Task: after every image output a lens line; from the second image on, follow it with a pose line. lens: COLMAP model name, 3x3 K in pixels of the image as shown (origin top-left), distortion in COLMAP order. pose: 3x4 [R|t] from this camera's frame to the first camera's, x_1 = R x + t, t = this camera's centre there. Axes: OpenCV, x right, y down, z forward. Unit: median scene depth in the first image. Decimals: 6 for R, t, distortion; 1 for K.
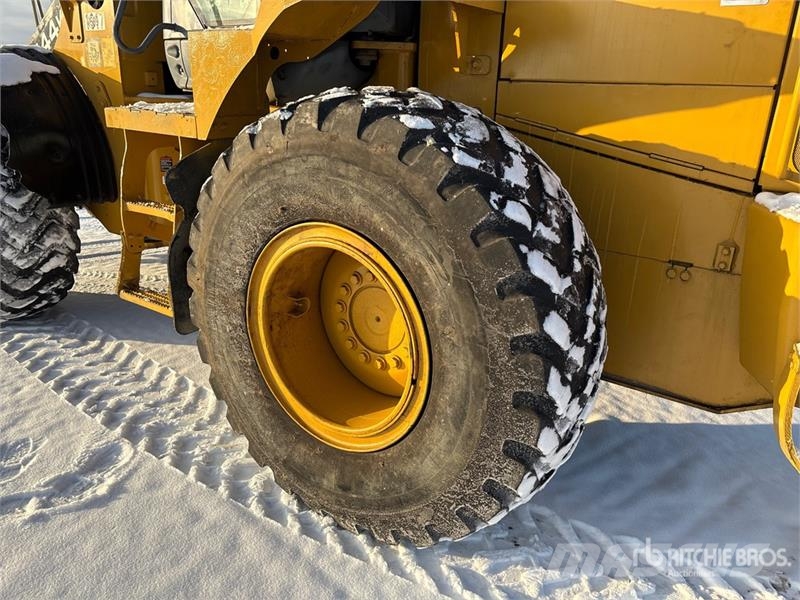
lens RADIAL K [[596.8, 0, 399.9], [0, 596.8, 293.9], [0, 0, 1]] dist [0.053032, -0.053320]
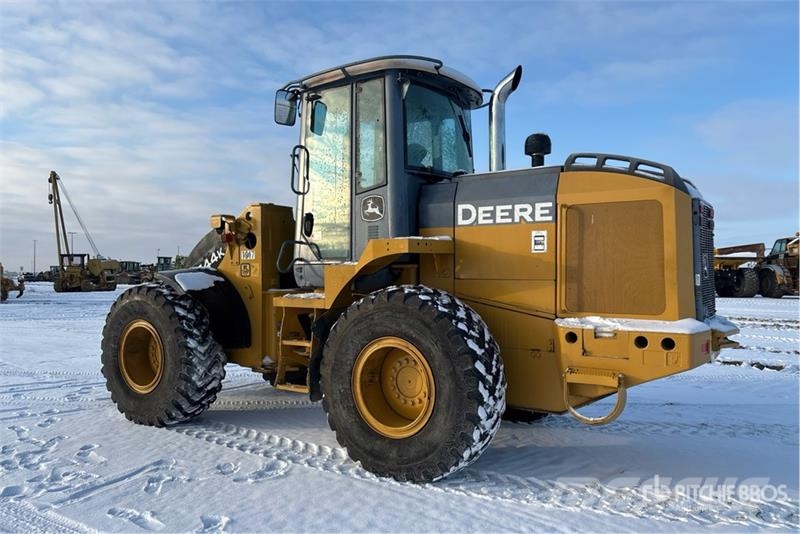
lens RADIAL K [[592.0, 0, 407.7], [0, 592.0, 266.8], [0, 0, 1]] dist [0.097624, -0.197907]
pose [[0.998036, -0.038474, 0.049435, -0.172462], [0.052388, 0.945303, -0.321959, 0.439138], [-0.034344, 0.323917, 0.945462, -1.568564]]
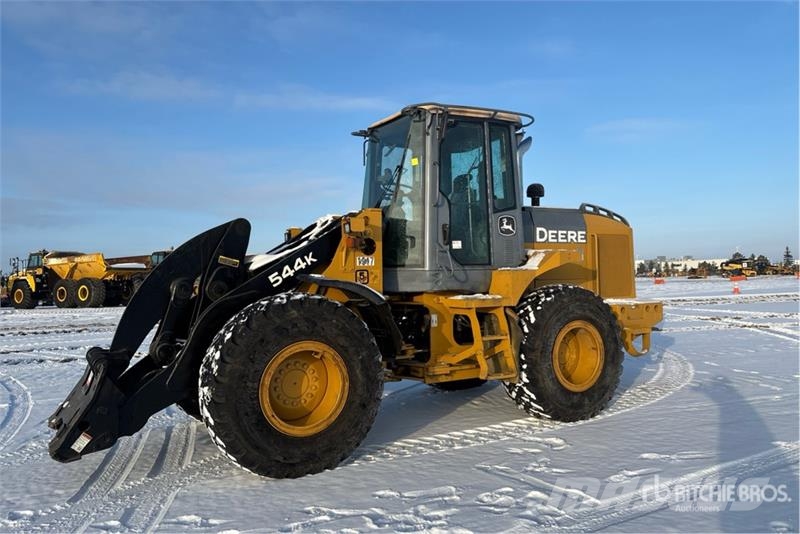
lens RADIAL K [[592.0, 0, 407.7], [0, 592.0, 266.8], [0, 0, 1]] dist [0.097624, -0.197907]
pose [[0.405325, -0.034756, 0.913512, -4.024251], [0.323920, 0.939904, -0.107963, -0.386569], [-0.854861, 0.339665, 0.392225, 0.376483]]
